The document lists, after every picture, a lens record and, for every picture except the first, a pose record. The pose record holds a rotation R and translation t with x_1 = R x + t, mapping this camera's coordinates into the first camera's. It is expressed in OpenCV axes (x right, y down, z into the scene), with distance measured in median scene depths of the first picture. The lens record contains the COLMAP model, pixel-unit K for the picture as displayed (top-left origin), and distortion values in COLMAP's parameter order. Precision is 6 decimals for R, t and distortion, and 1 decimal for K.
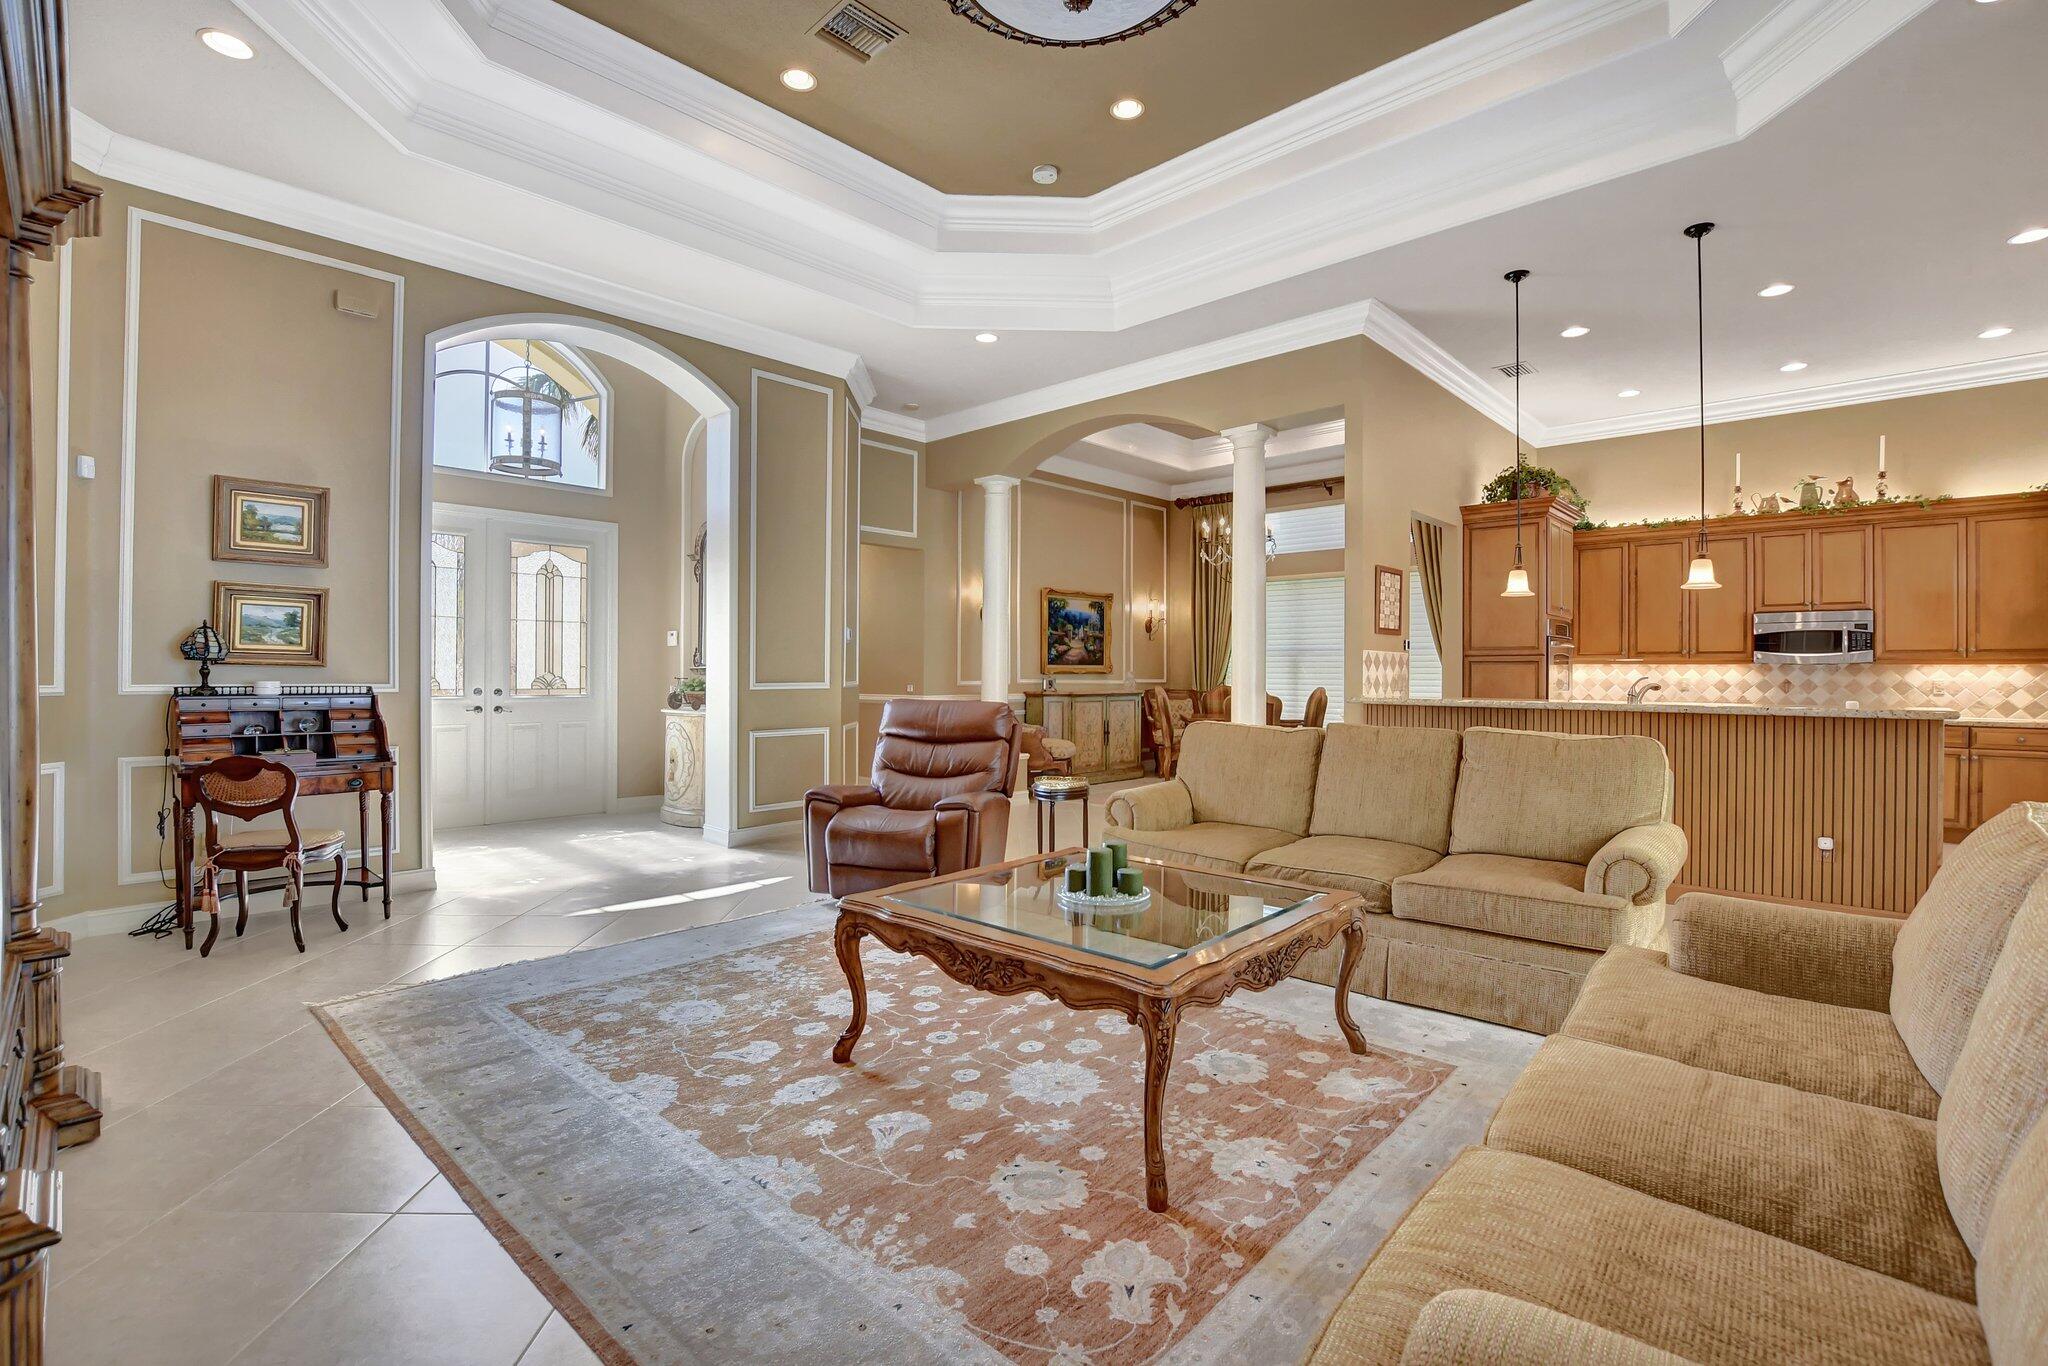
lens RADIAL K [[930.5, 0, 1028.1], [0, 930.5, 666.1], [0, 0, 1]] dist [-0.031518, 0.006080]
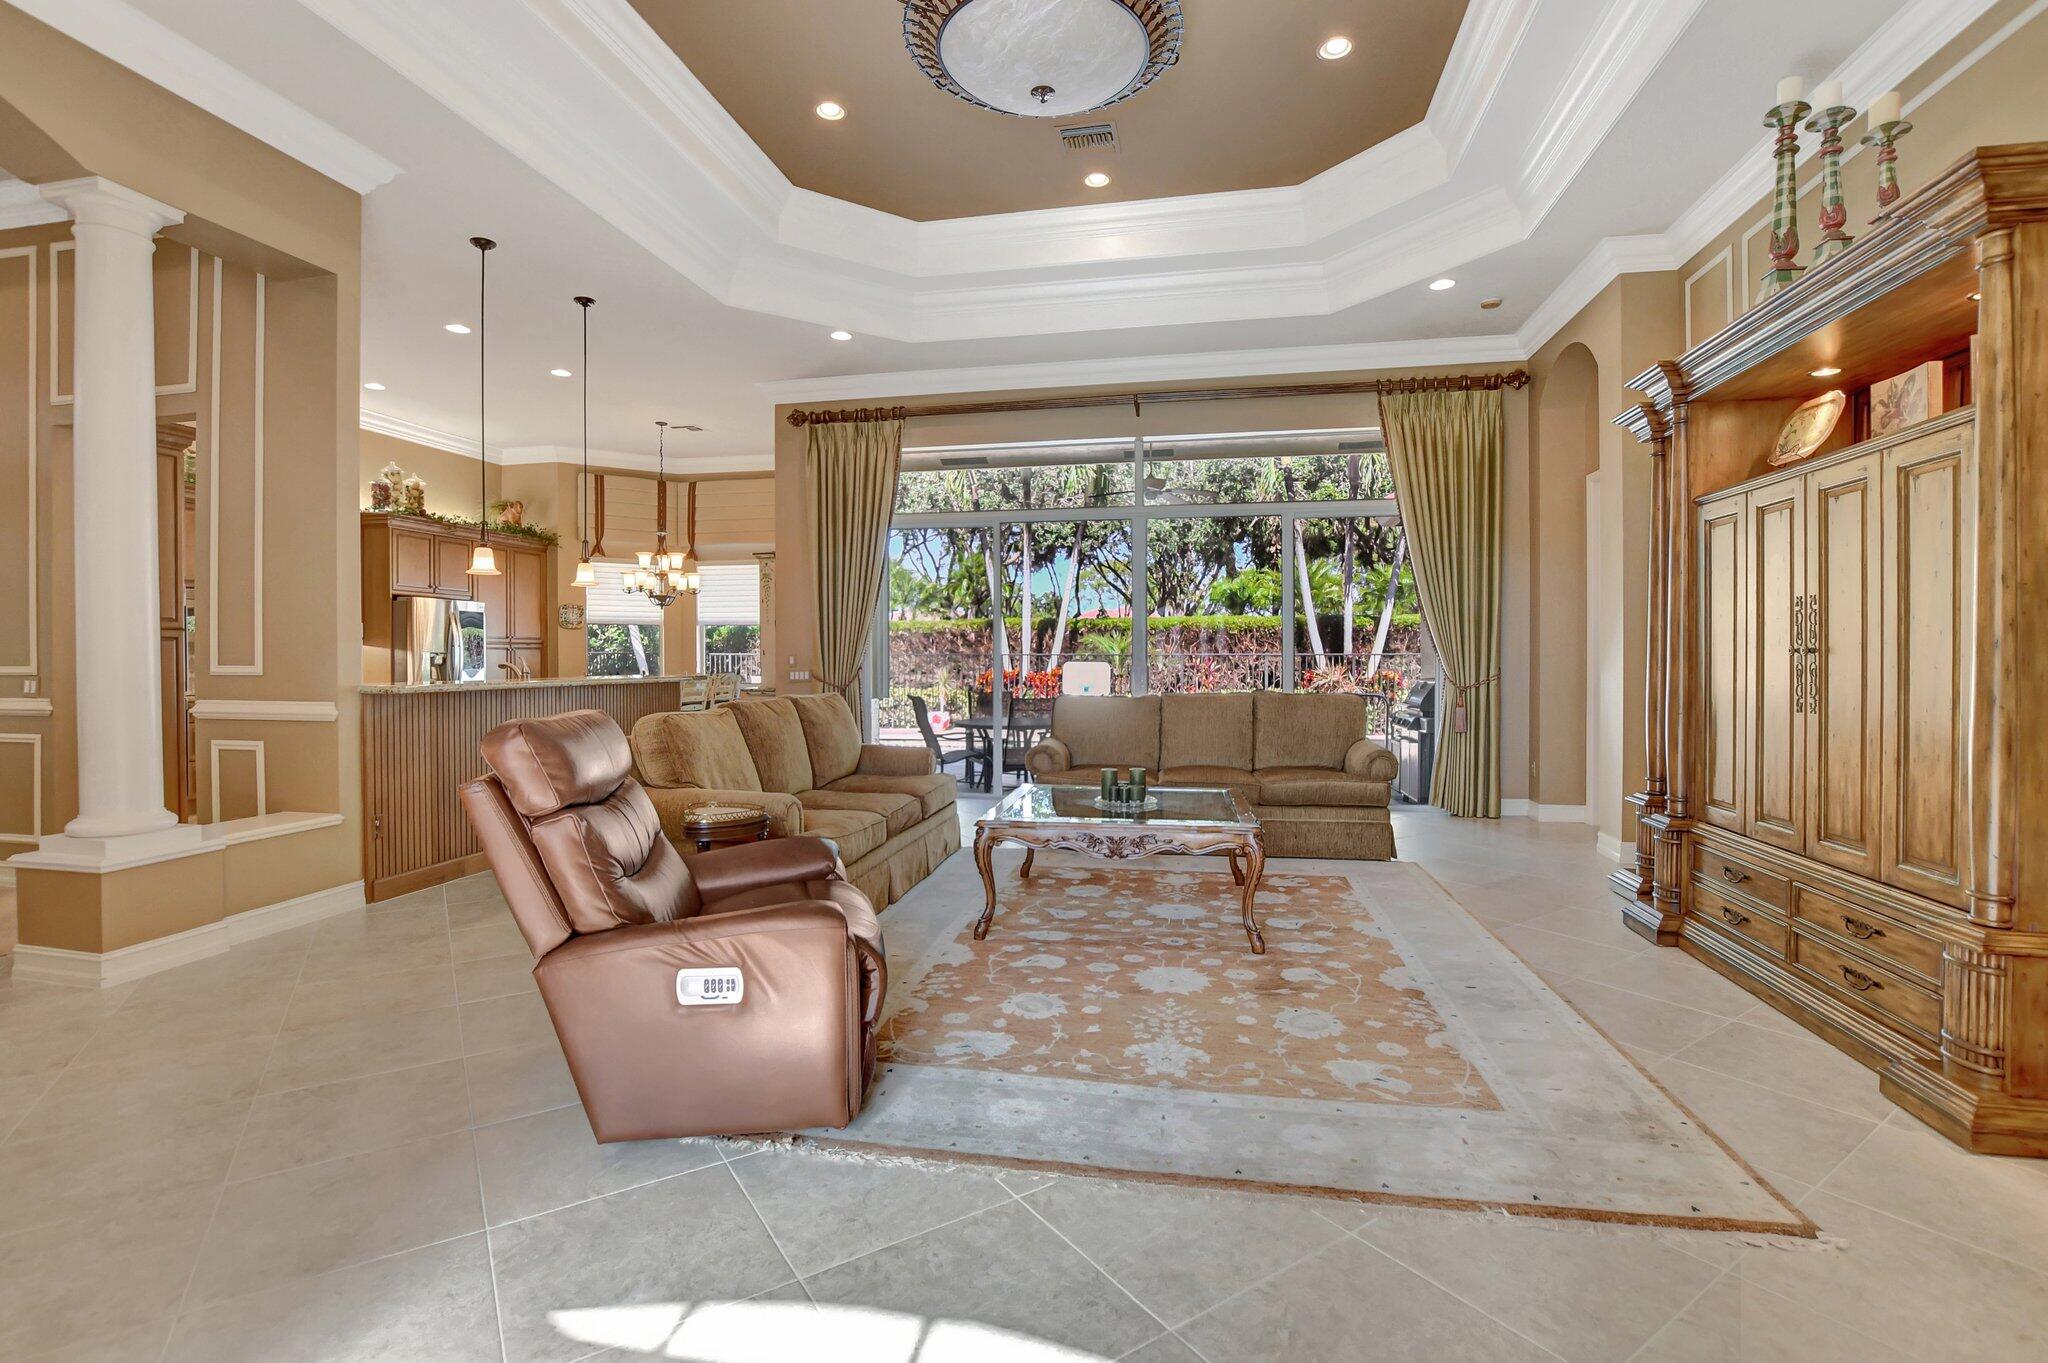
lens RADIAL K [[925.3, 0, 1027.8], [0, 925.3, 657.6], [0, 0, 1]] dist [-0.030899, 0.000623]
pose [[-0.528636, -0.007292, 0.848817, -0.491832], [-0.007955, 0.999962, 0.003636, 0.003510], [-0.848811, -0.004831, -0.528674, 0.855036]]
